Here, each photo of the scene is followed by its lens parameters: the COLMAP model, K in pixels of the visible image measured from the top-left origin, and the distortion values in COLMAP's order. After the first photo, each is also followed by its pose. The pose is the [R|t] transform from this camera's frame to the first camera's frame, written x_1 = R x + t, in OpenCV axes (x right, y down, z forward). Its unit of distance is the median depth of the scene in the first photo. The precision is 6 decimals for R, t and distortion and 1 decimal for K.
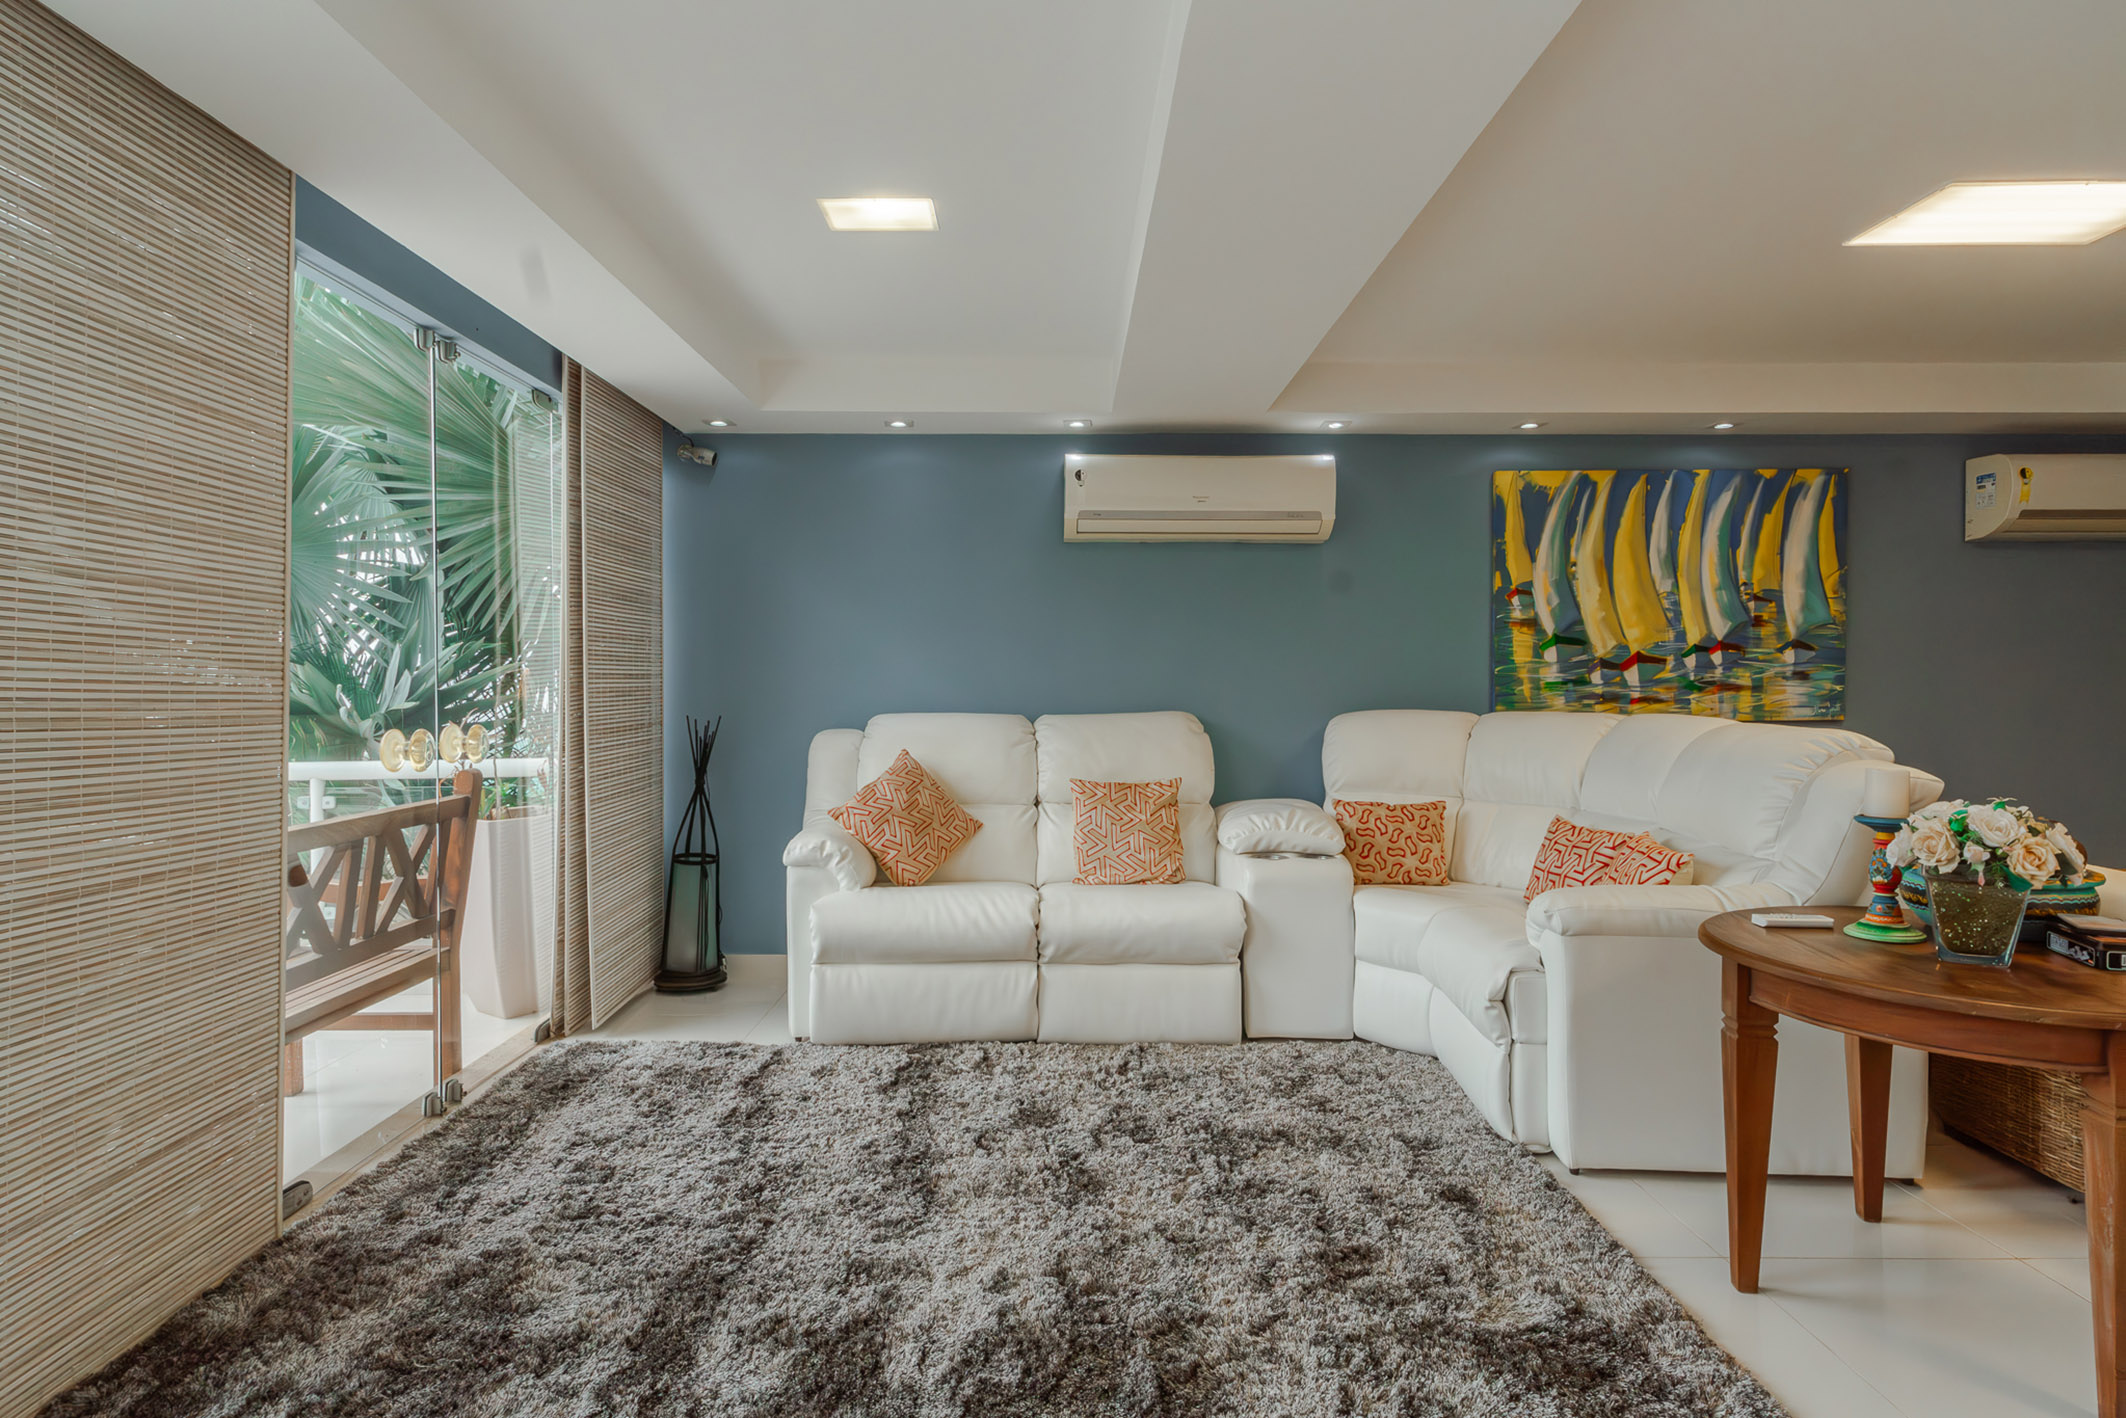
lens RADIAL K [[1187.9, 0, 1065.4], [0, 1187.9, 708.0], [0, 0, 1]] dist [-0.000207, 0.003851]
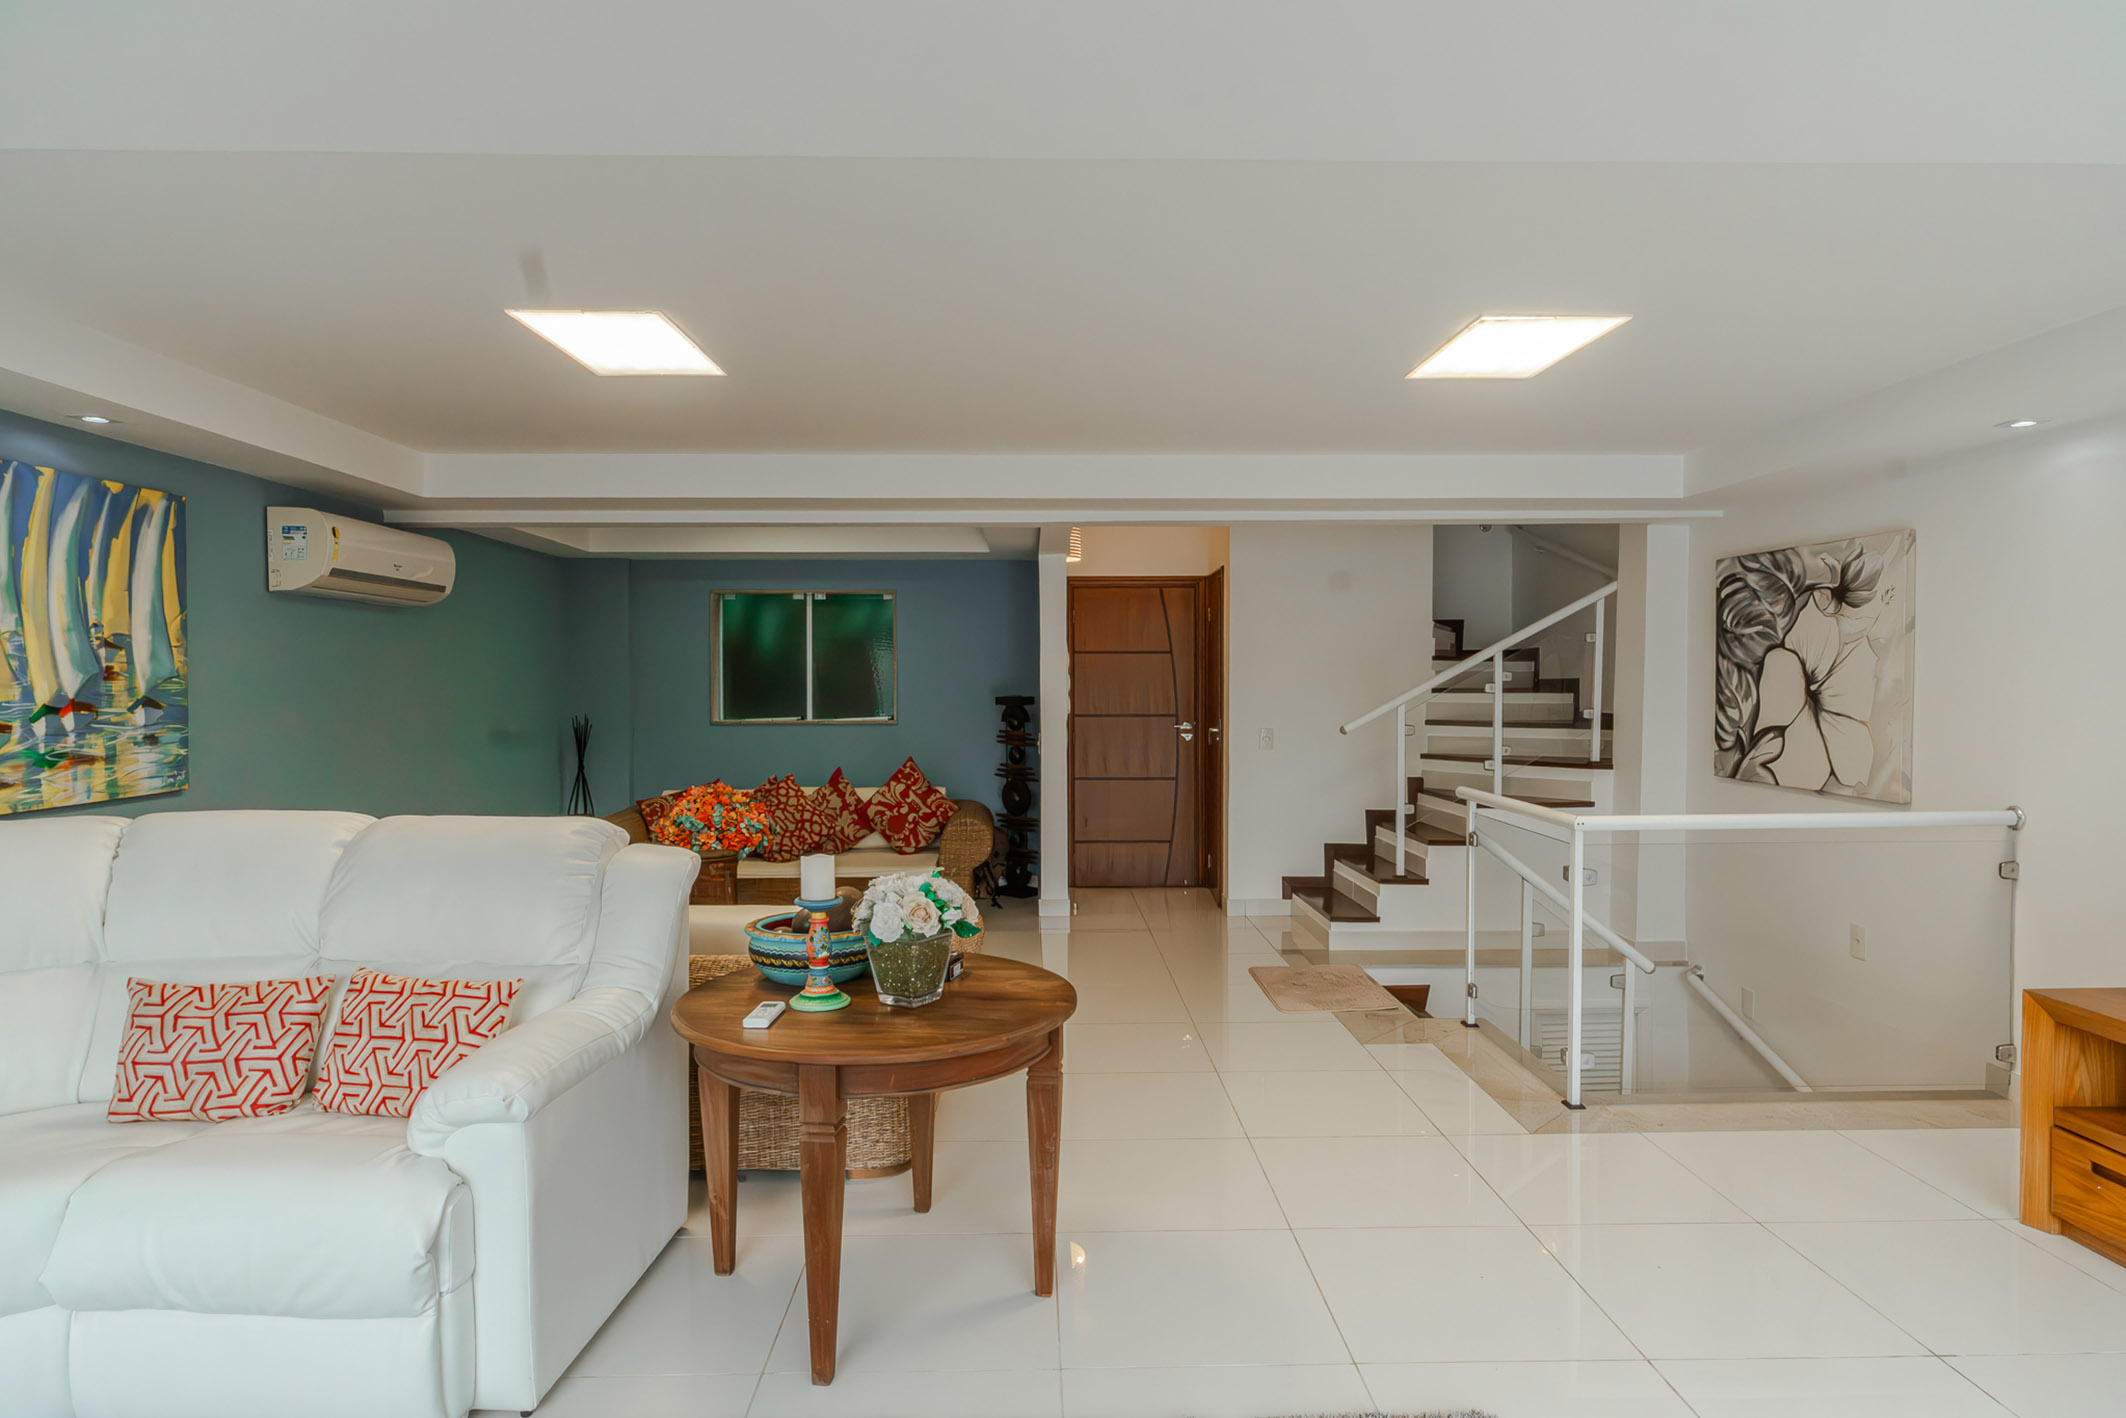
lens RADIAL K [[1187.9, 0, 1052.5], [0, 1187.9, 712.4], [0, 0, 1]] dist [-0.000207, 0.003851]
pose [[-0.011788, -0.025230, 0.999612, -0.253447], [0.023148, 0.999407, 0.025497, -0.063129], [-0.999663, 0.023440, -0.011197, 0.460121]]
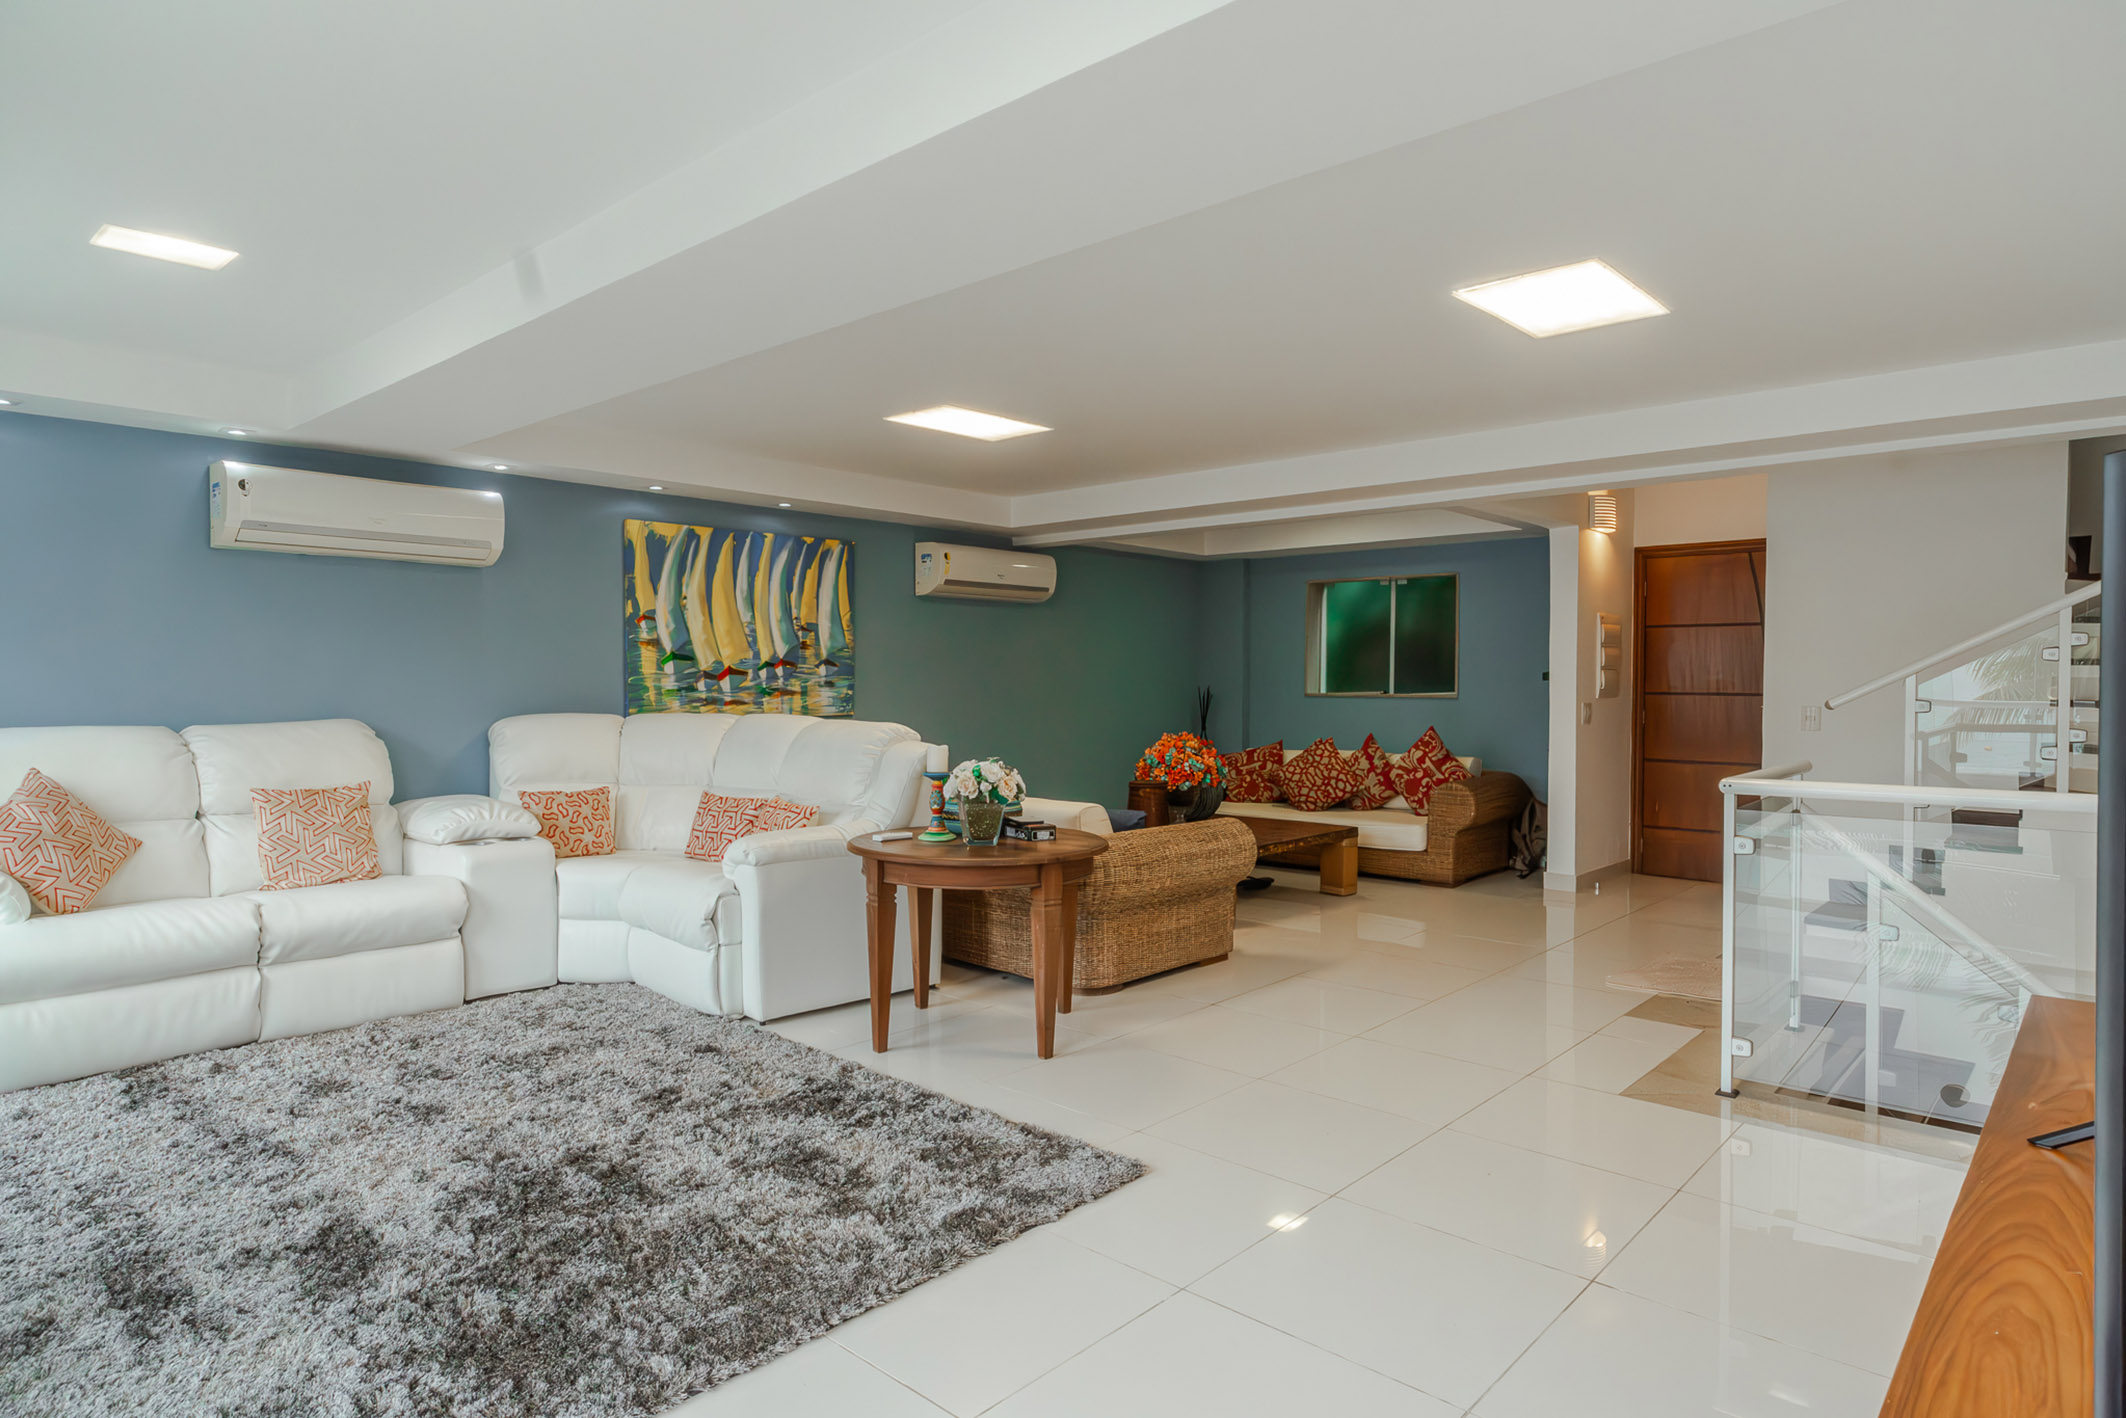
lens RADIAL K [[1187.9, 0, 1055.9], [0, 1187.9, 708.0], [0, 0, 1]] dist [-0.000207, 0.003851]
pose [[0.679419, -0.015074, 0.733596, -0.290101], [0.010993, 0.999886, 0.010364, -0.012433], [-0.733668, 0.001023, 0.679507, -0.200639]]
